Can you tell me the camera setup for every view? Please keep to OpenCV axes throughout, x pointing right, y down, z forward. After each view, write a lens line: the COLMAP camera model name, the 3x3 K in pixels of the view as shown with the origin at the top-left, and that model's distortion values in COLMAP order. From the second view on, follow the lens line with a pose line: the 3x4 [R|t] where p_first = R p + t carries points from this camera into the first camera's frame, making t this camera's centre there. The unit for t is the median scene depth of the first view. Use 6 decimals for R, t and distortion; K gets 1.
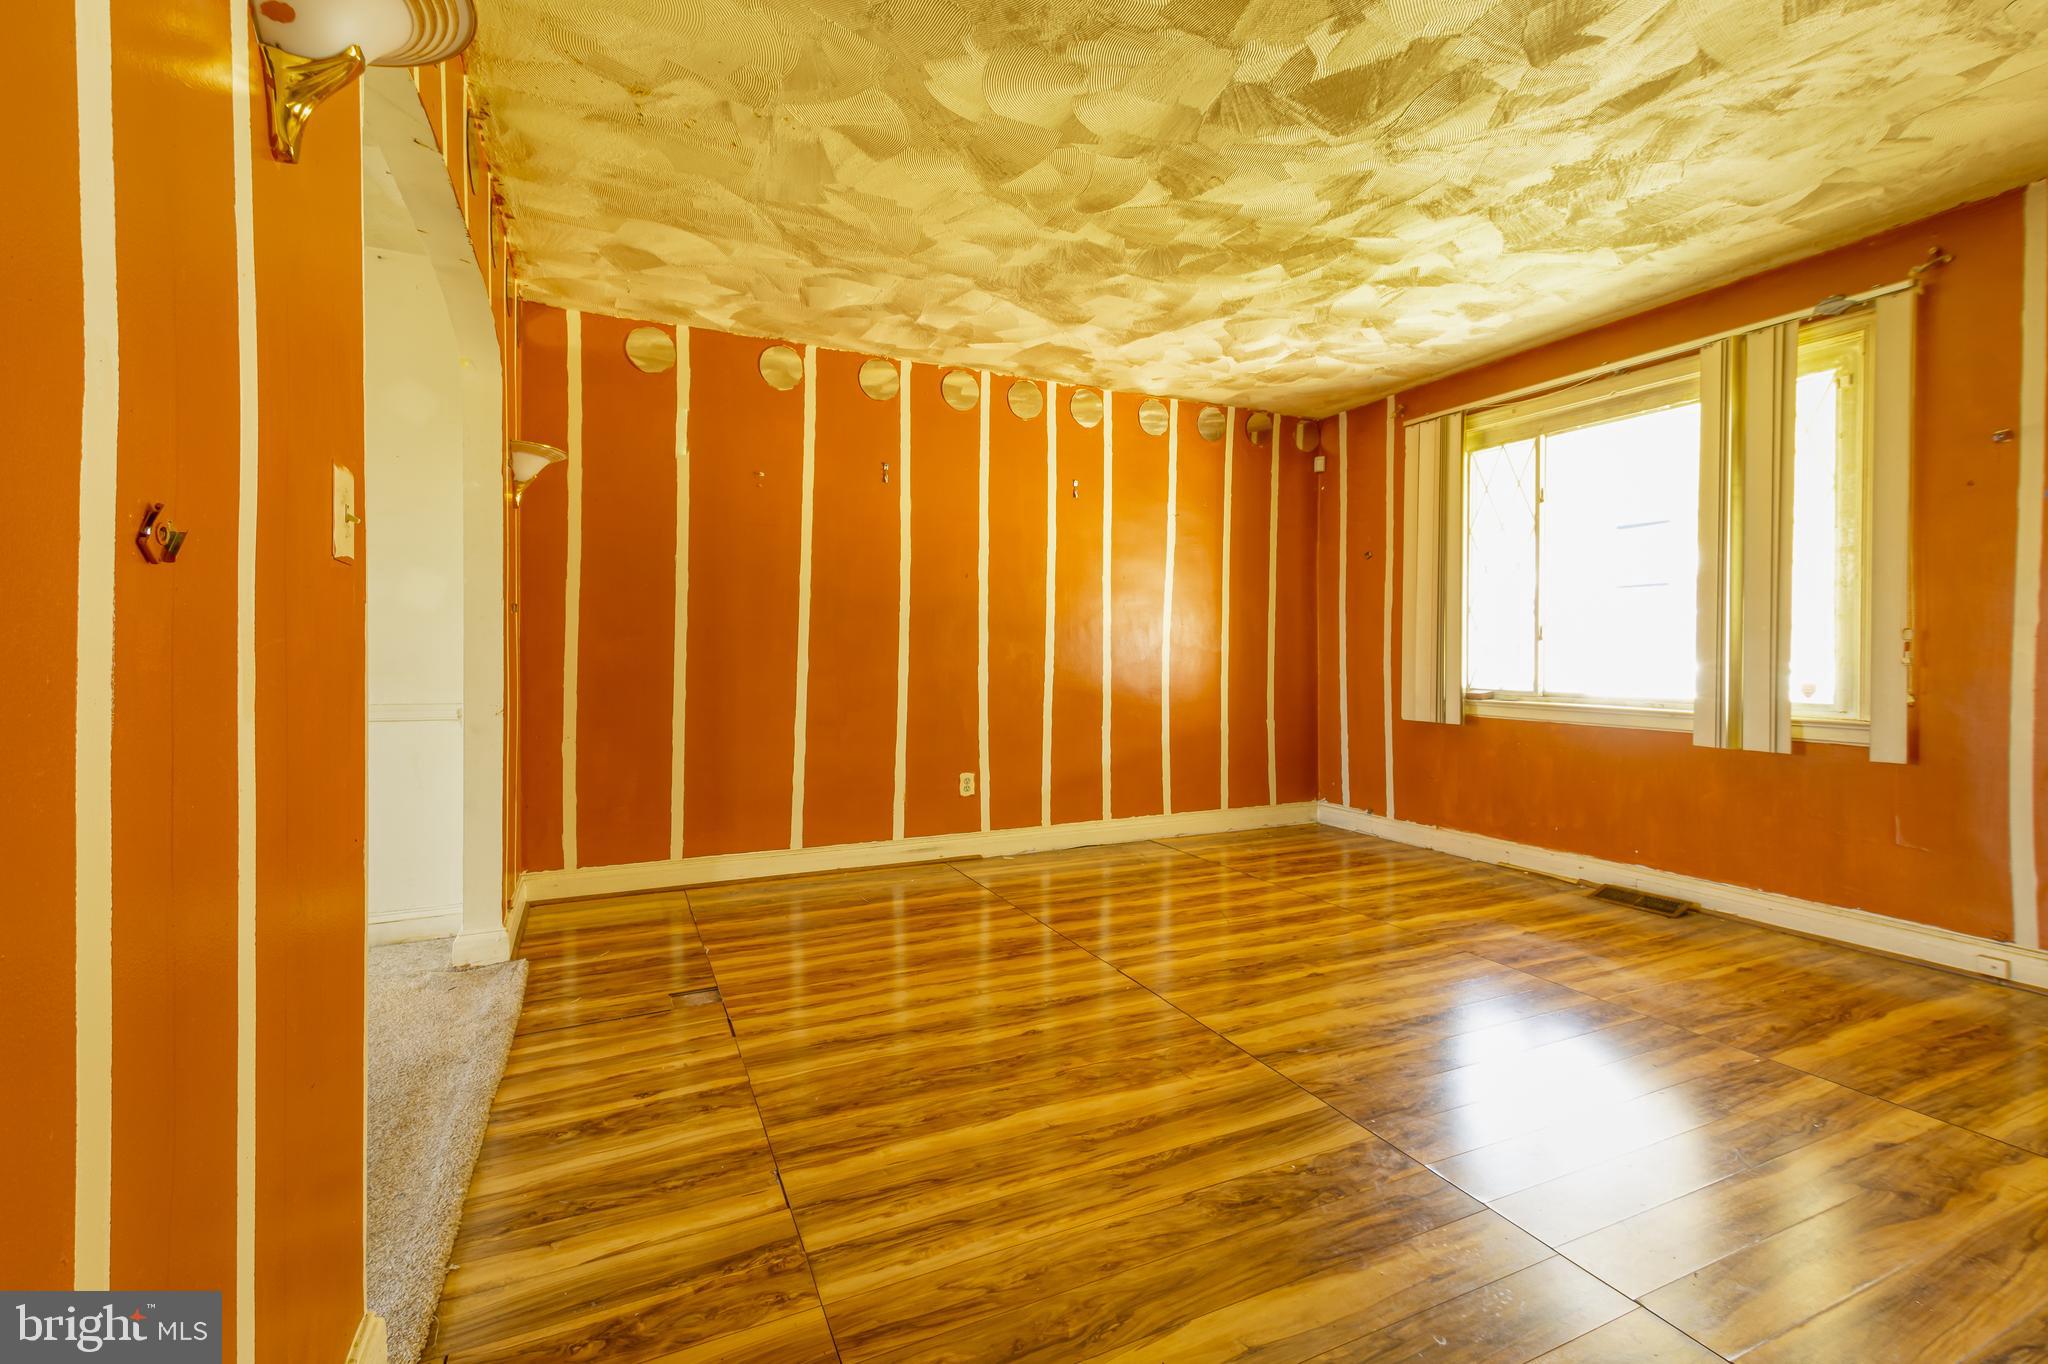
lens RADIAL K [[885.1, 0, 1027.0], [0, 885.1, 645.9], [0, 0, 1]] dist [0.019686, -0.000505]
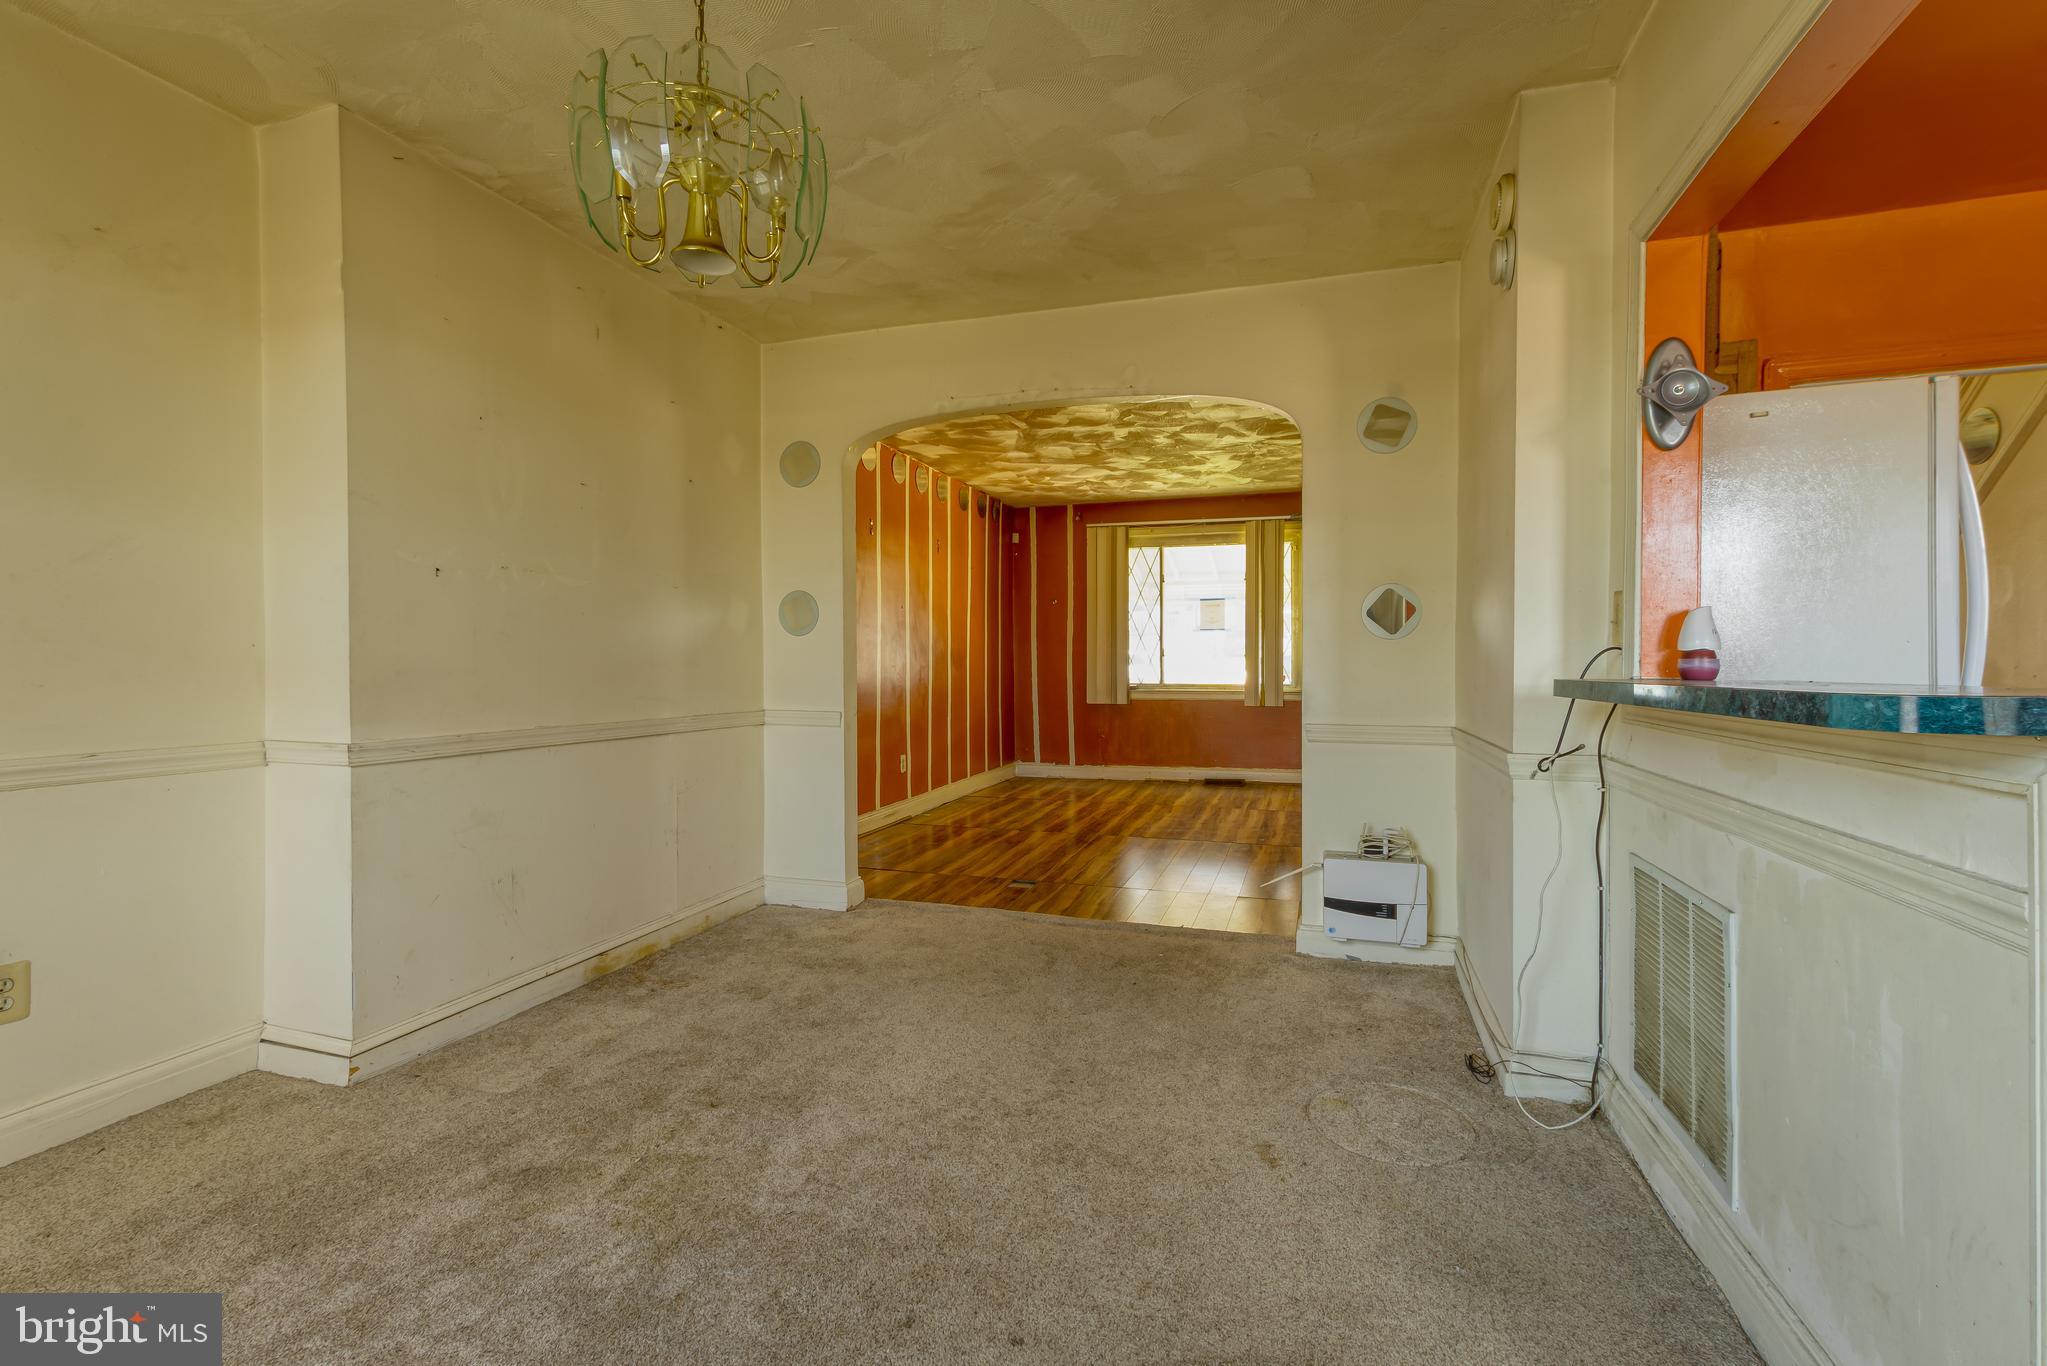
lens RADIAL K [[896.2, 0, 1048.9], [0, 896.2, 668.3], [0, 0, 1]] dist [0.021224, 0.000005]
pose [[0.671423, -0.011421, 0.740987, -0.957222], [0.000534, 0.999888, 0.014927, -0.009369], [-0.741074, -0.009627, 0.671354, -0.079275]]
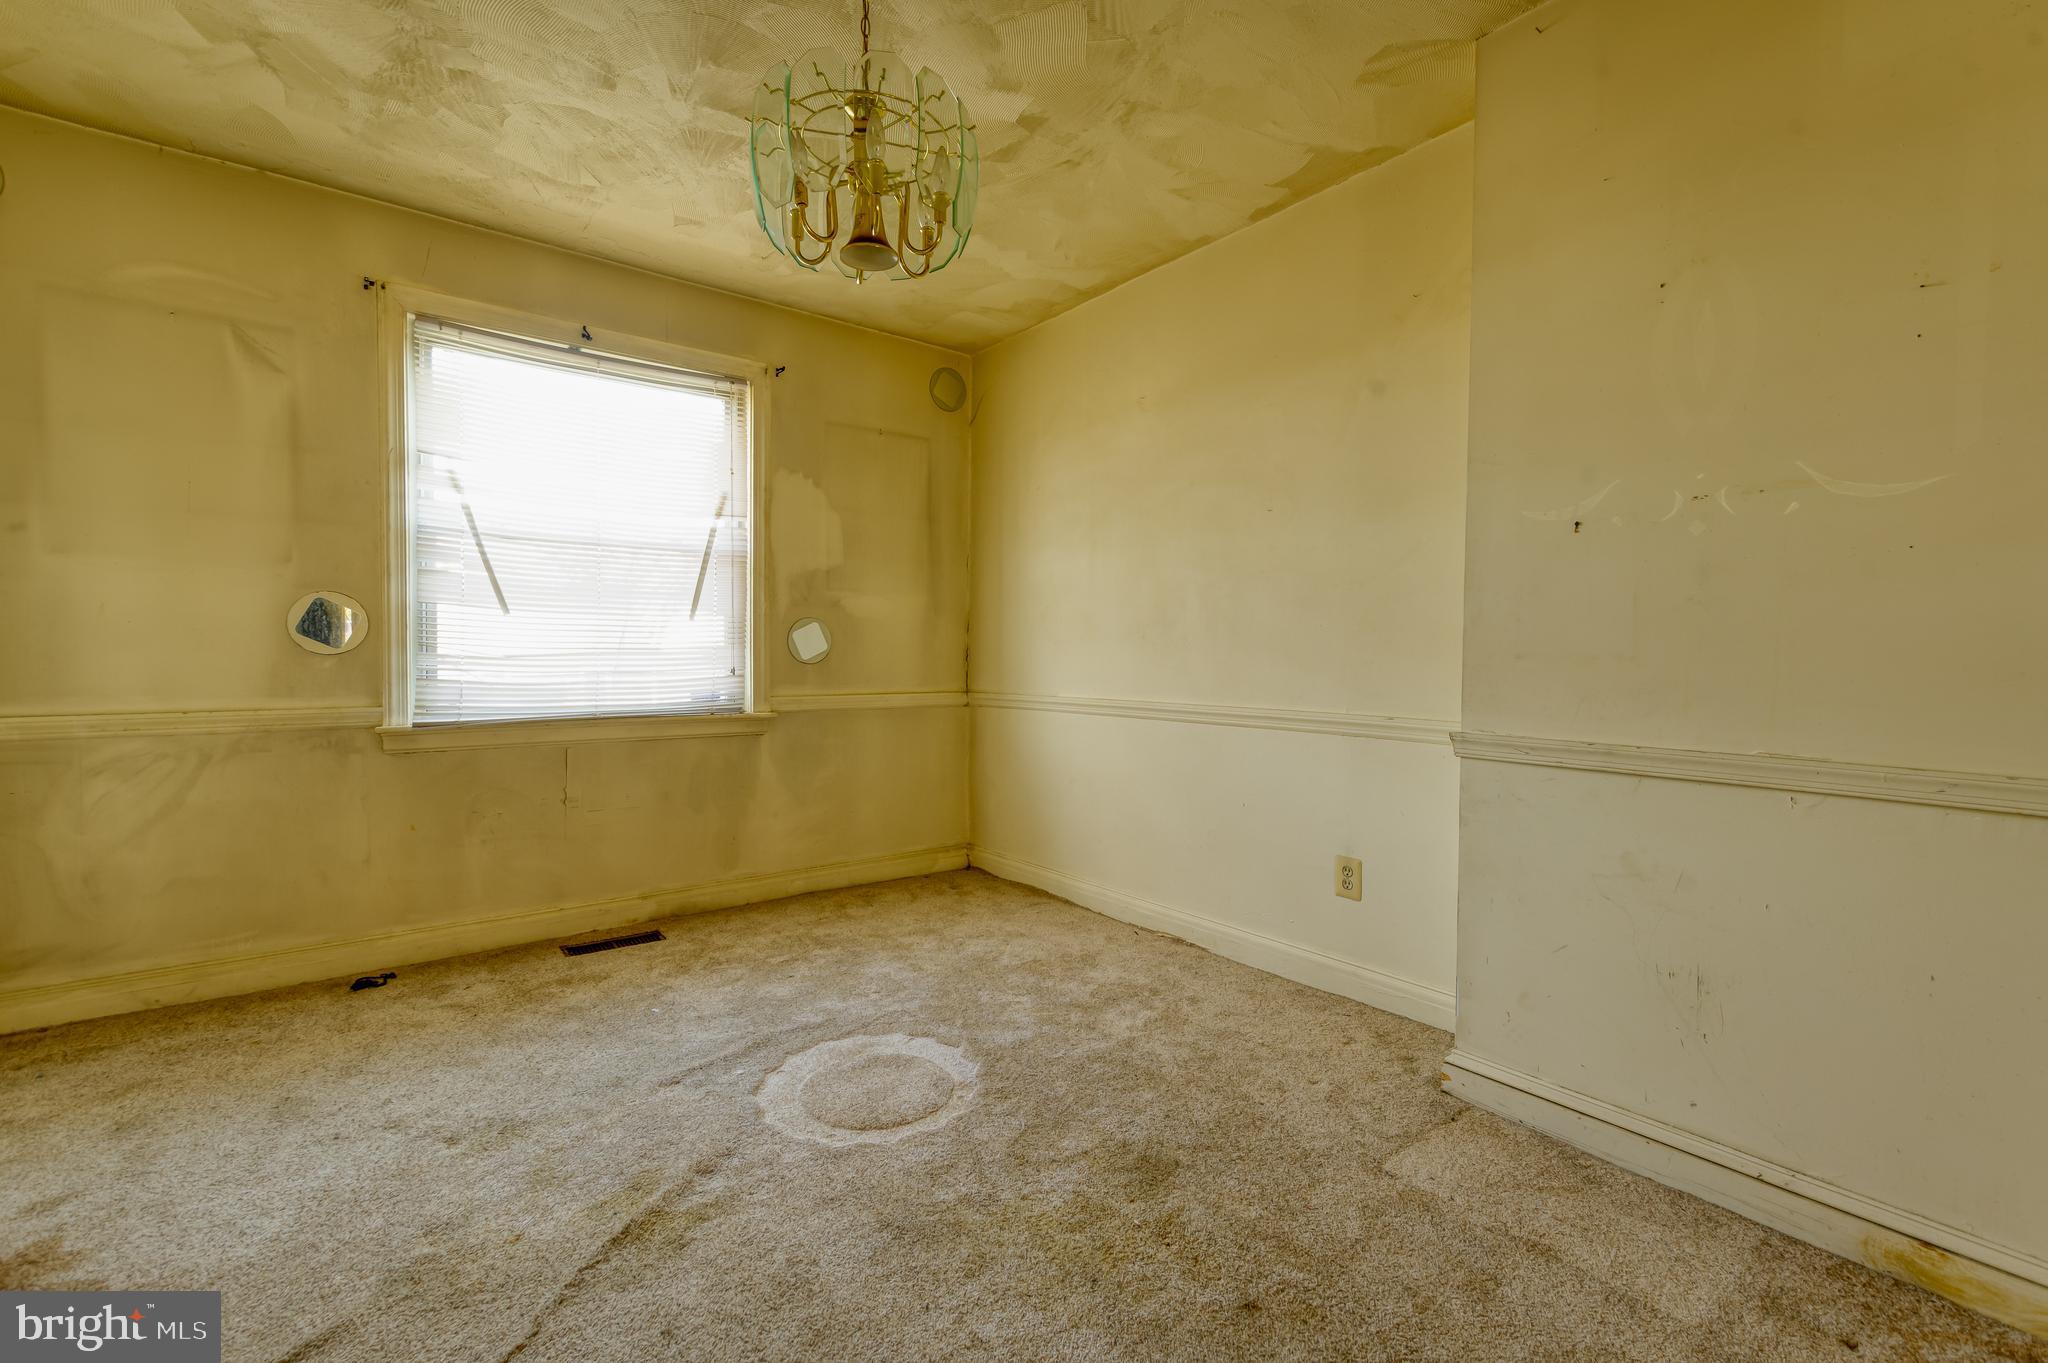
lens RADIAL K [[891.5, 0, 1023.1], [0, 891.5, 675.6], [0, 0, 1]] dist [0.006595, -0.000894]
pose [[0.201884, 0.023926, -0.979117, -0.413064], [0.001545, 0.999693, 0.024747, -0.000892], [0.979408, -0.006509, 0.201785, 0.246352]]
